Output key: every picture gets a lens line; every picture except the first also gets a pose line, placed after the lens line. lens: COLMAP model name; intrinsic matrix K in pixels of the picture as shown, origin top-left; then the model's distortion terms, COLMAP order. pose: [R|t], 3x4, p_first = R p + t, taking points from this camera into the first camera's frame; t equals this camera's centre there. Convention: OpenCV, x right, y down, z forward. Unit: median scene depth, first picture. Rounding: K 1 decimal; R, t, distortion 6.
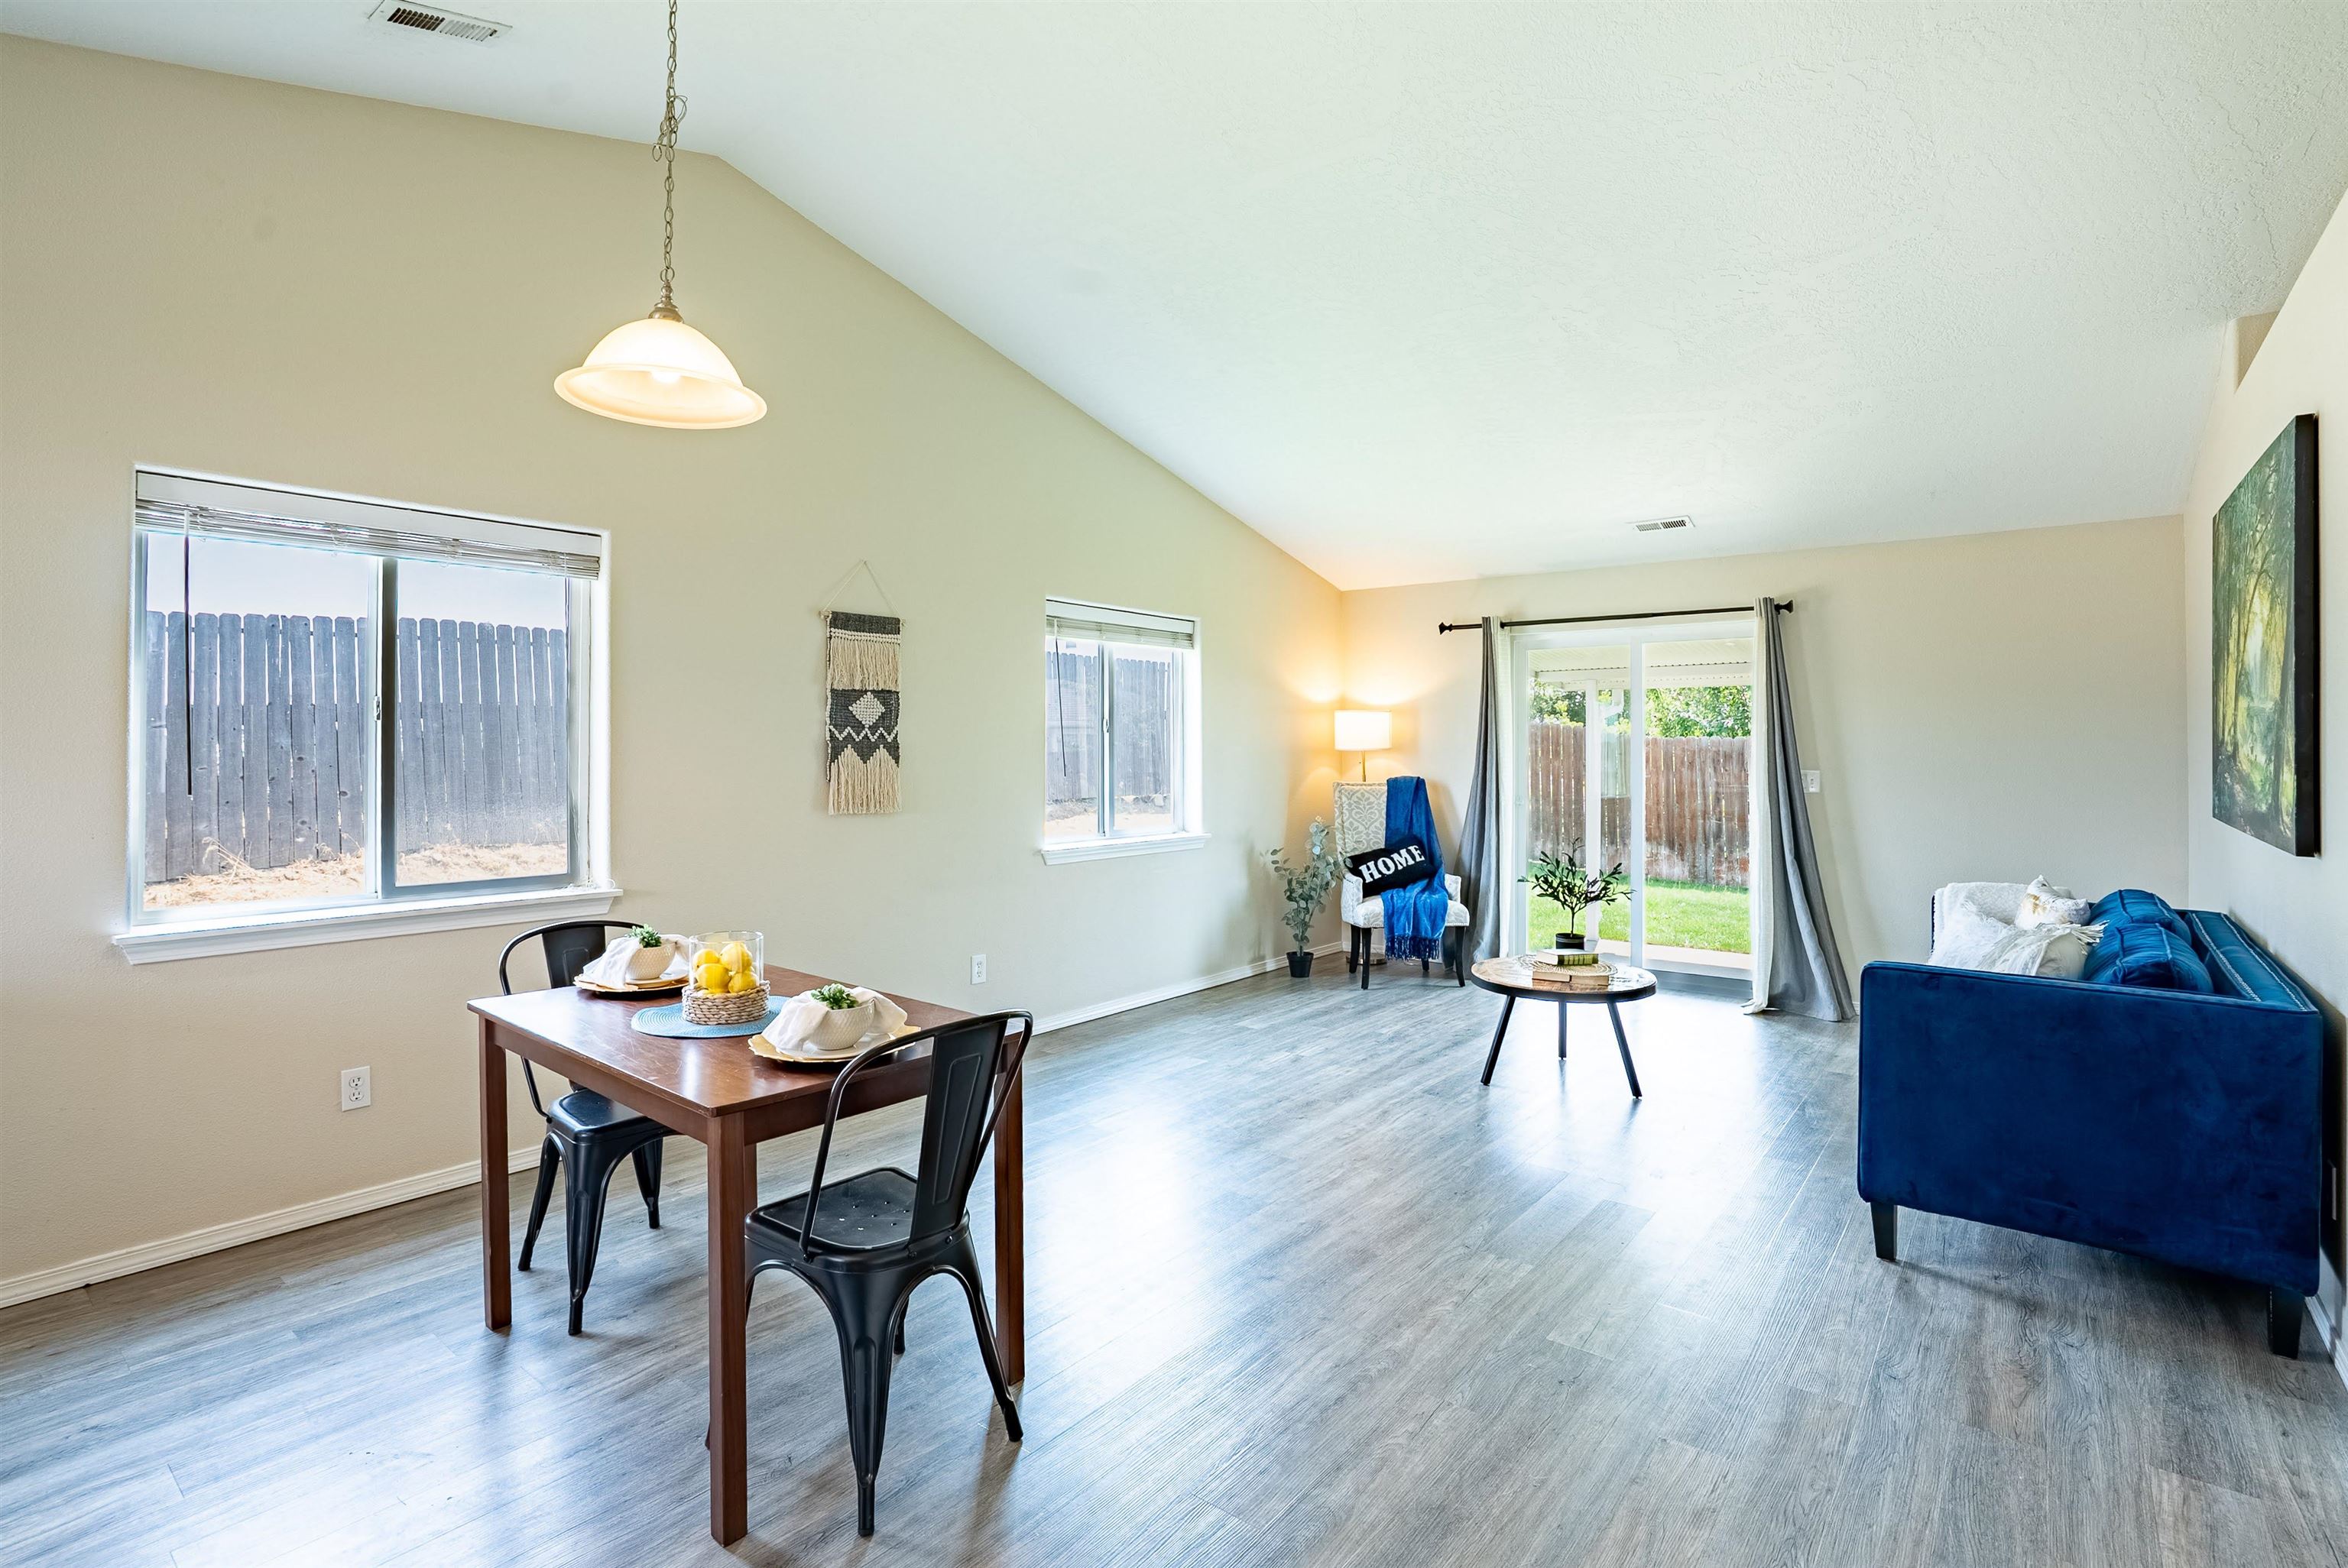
lens RADIAL K [[1091.8, 0, 1199.0], [0, 1091.8, 738.4], [0, 0, 1]] dist [-0.047202, 0.014991]
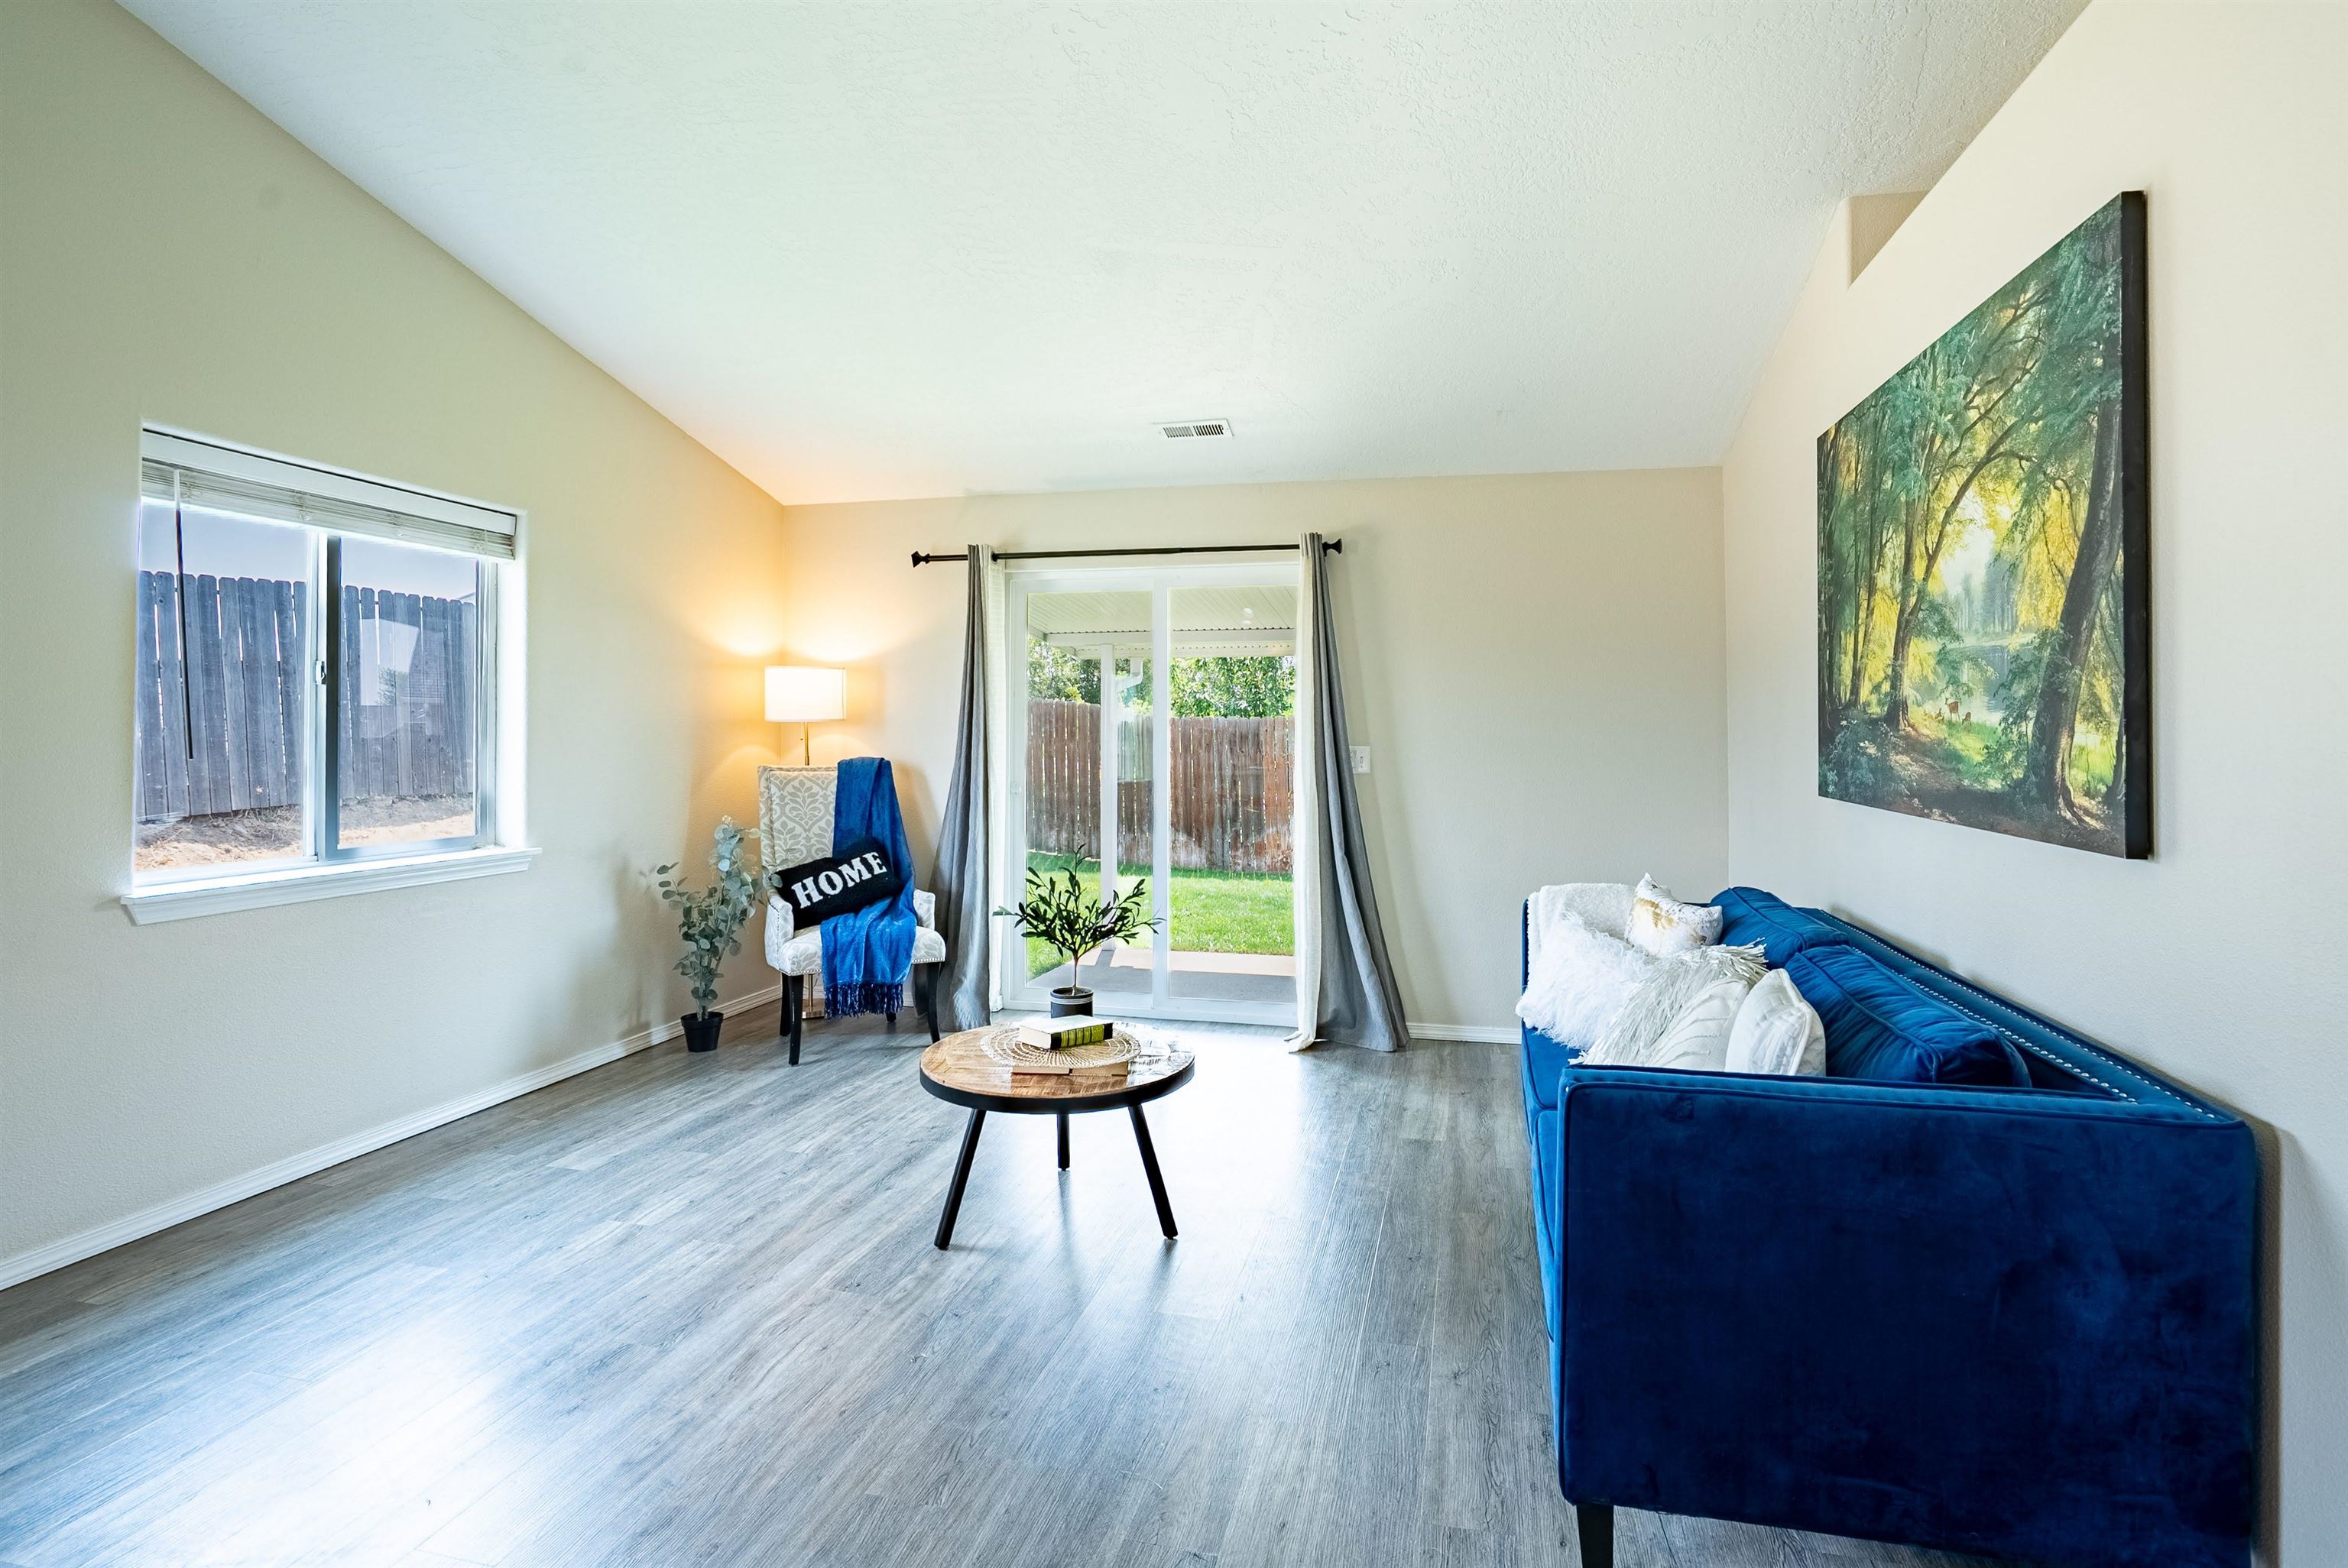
lens RADIAL K [[1091.8, 0, 1181.2], [0, 1091.8, 764.8], [0, 0, 1]] dist [-0.047202, 0.014991]
pose [[0.916278, -0.009624, 0.400428, 0.112649], [-0.005156, 0.999345, 0.035816, 0.015421], [-0.400510, -0.034882, 0.915628, 0.301487]]
